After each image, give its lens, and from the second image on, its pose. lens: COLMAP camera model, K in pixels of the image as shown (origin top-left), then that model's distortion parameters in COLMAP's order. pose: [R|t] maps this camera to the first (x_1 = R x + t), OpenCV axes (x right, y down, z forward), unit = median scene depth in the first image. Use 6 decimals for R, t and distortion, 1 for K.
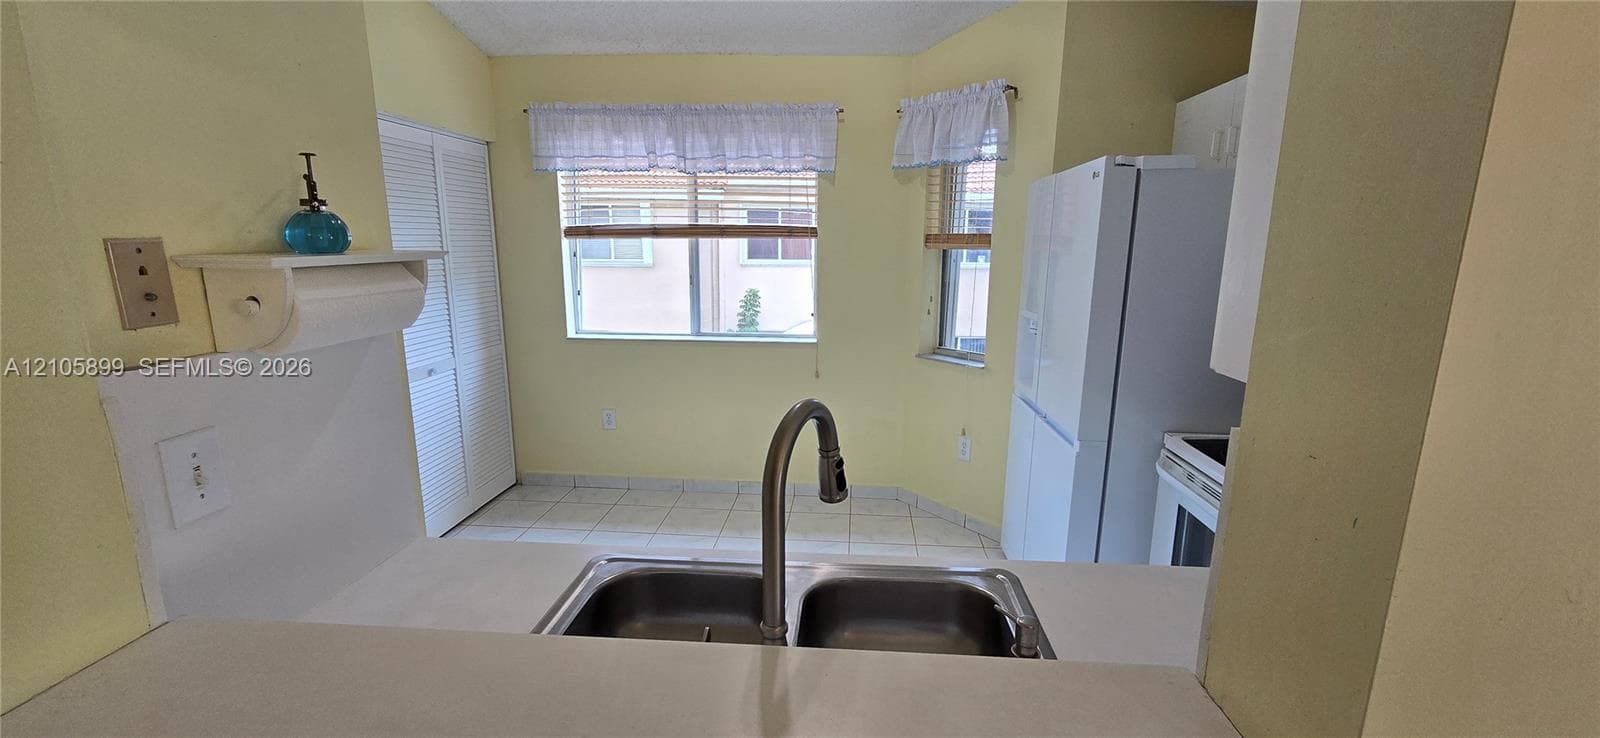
lens RADIAL K [[655.4, 0, 809.6], [0, 655.4, 375.4], [0, 0, 1]] dist [-0.003425, 0.002888]
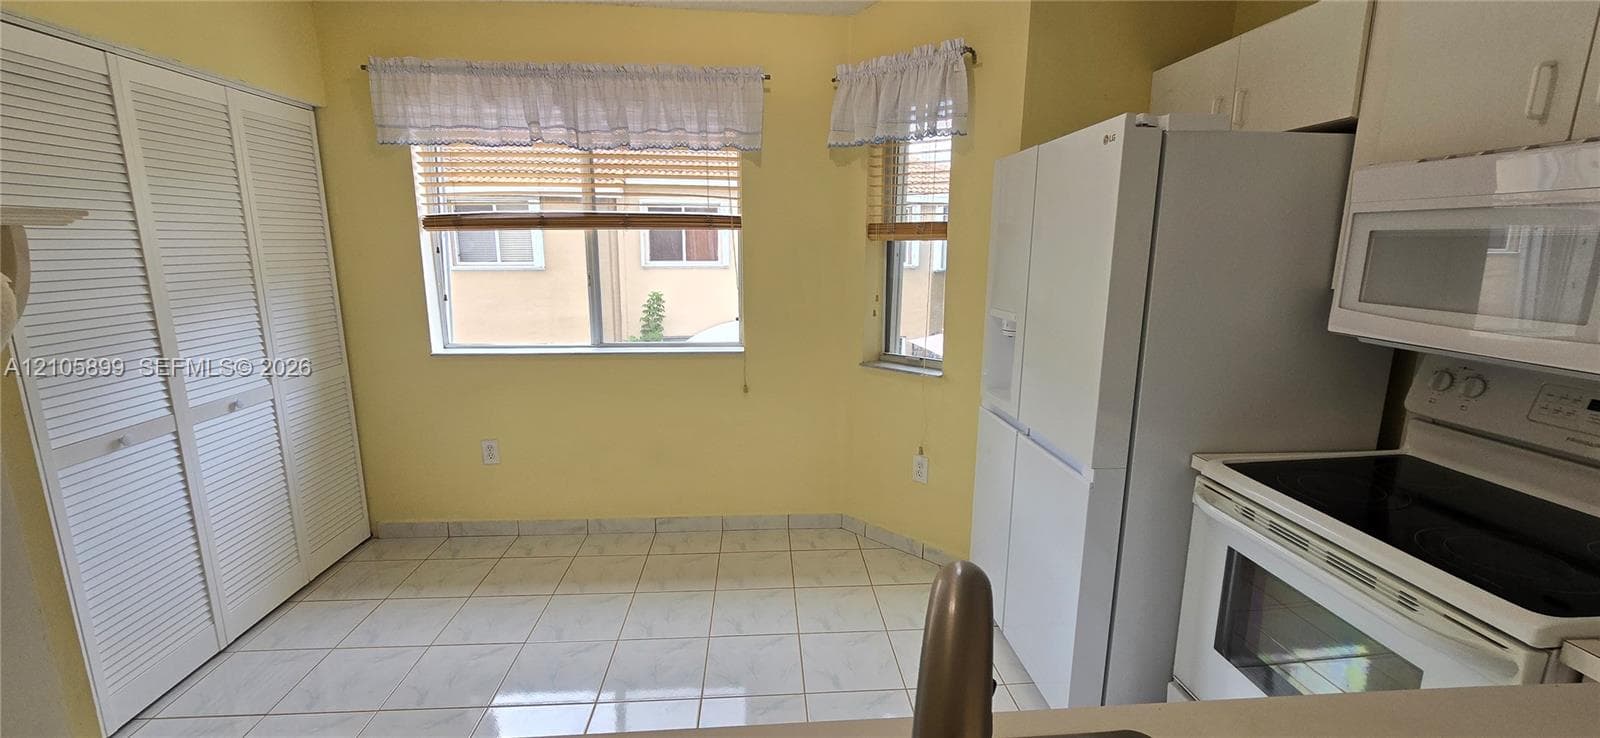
lens RADIAL K [[652.5, 0, 806.8], [0, 652.5, 374.7], [0, 0, 1]] dist [-0.003046, -0.000509]
pose [[0.989574, -0.032600, 0.140284, -0.030653], [0.033240, 0.999445, -0.002223, -0.016523], [-0.140134, 0.006863, 0.990109, 0.157294]]
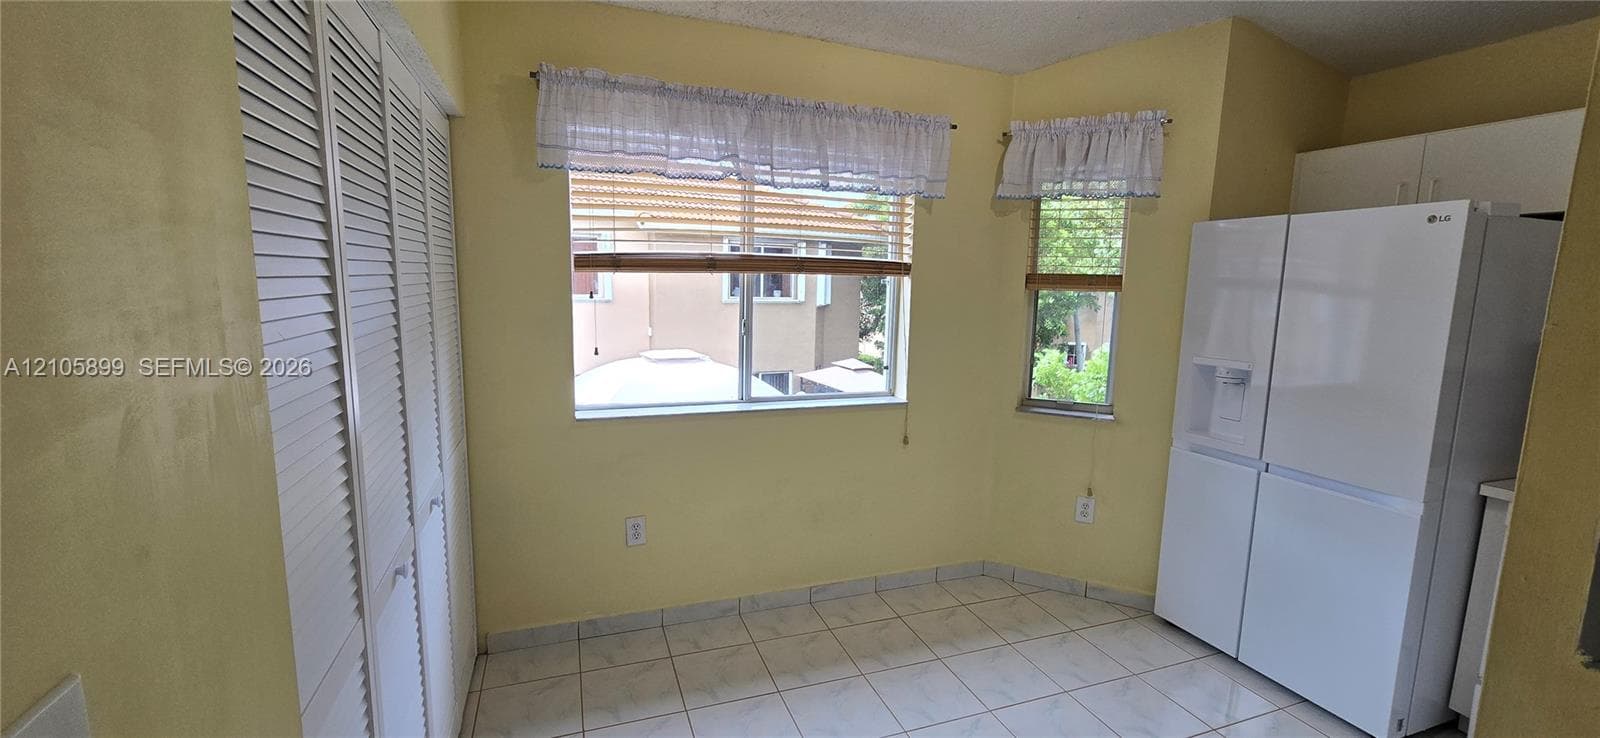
lens RADIAL K [[657.6, 0, 805.7], [0, 657.6, 375.2], [0, 0, 1]] dist [-0.003476, -0.000857]
pose [[0.907149, -0.049654, 0.417870, -0.474296], [0.070148, 0.996963, -0.033817, -0.068380], [-0.414922, 0.059989, 0.907877, 0.320236]]
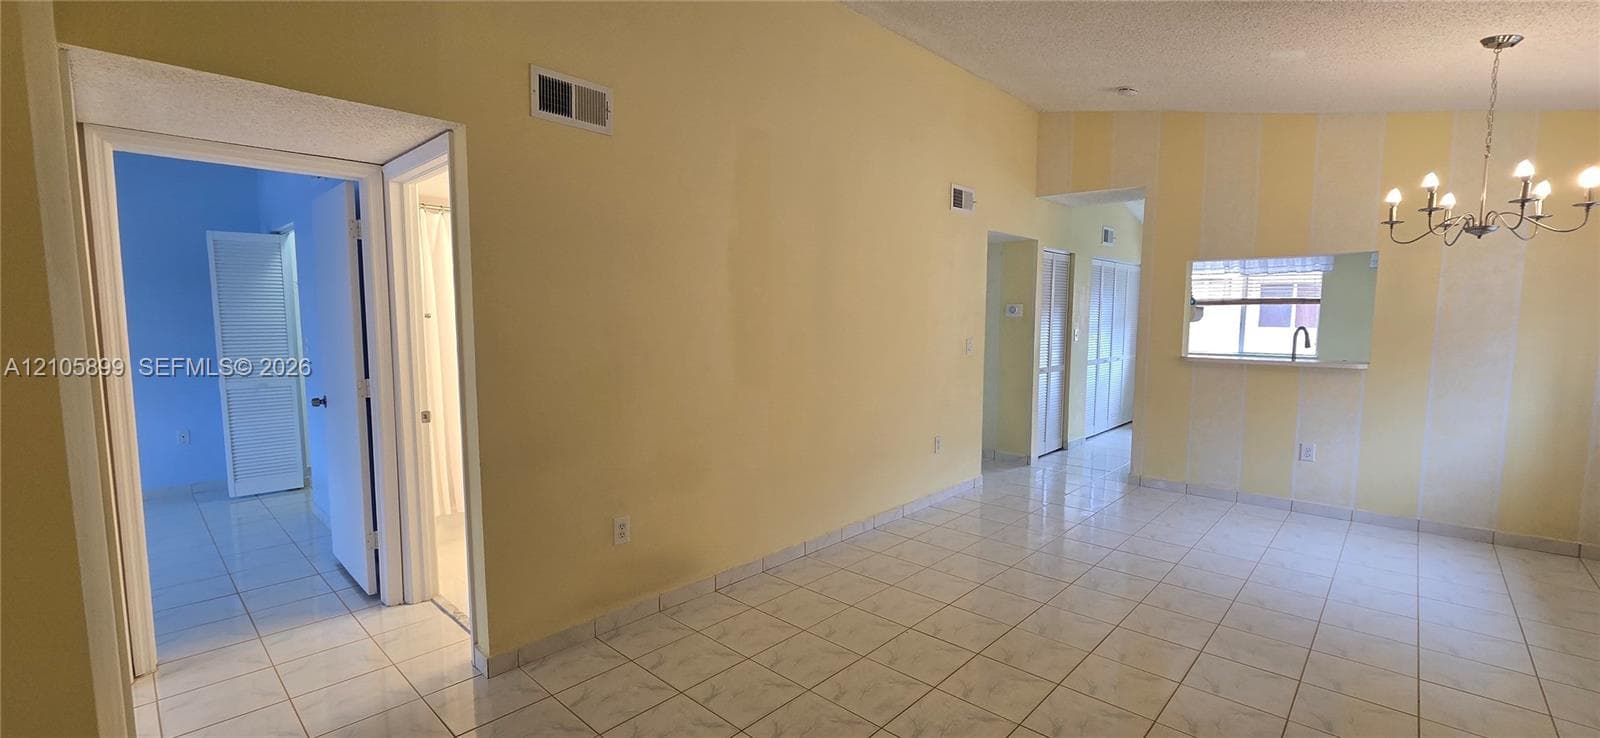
lens RADIAL K [[662.7, 0, 806.2], [0, 662.7, 376.9], [0, 0, 1]] dist [-0.001847, -0.000253]
pose [[0.784561, 0.051673, -0.617895, 0.041398], [-0.120496, 0.990230, -0.070187, 0.343823], [0.608231, 0.129520, 0.783122, -1.513911]]
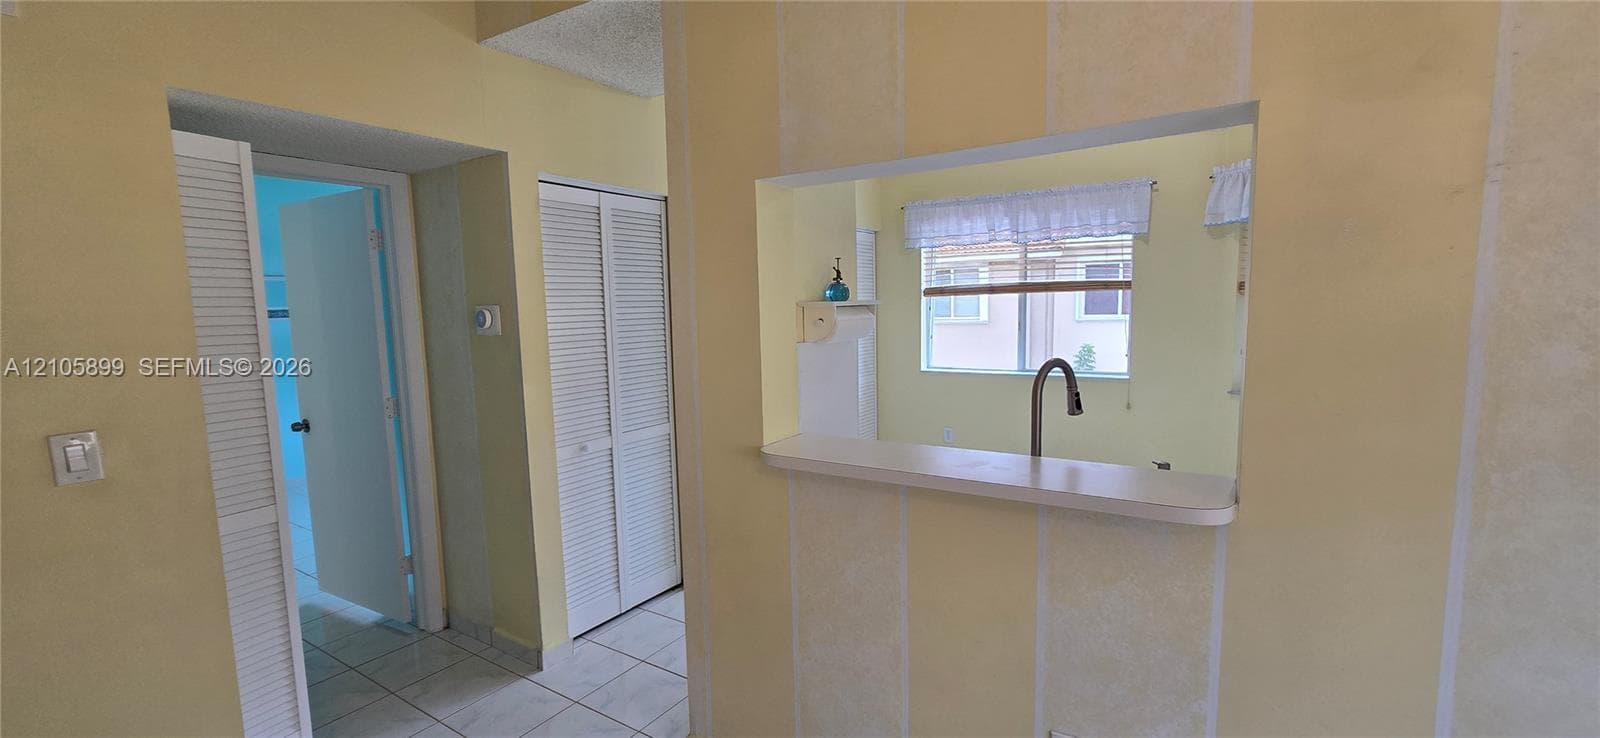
lens RADIAL K [[657.6, 0, 805.7], [0, 657.6, 375.2], [0, 0, 1]] dist [-0.003476, -0.000857]
pose [[0.876601, 0.024640, -0.480587, 0.072168], [-0.068202, 0.994968, -0.073391, 0.071638], [0.476360, 0.097112, 0.873871, -0.299635]]
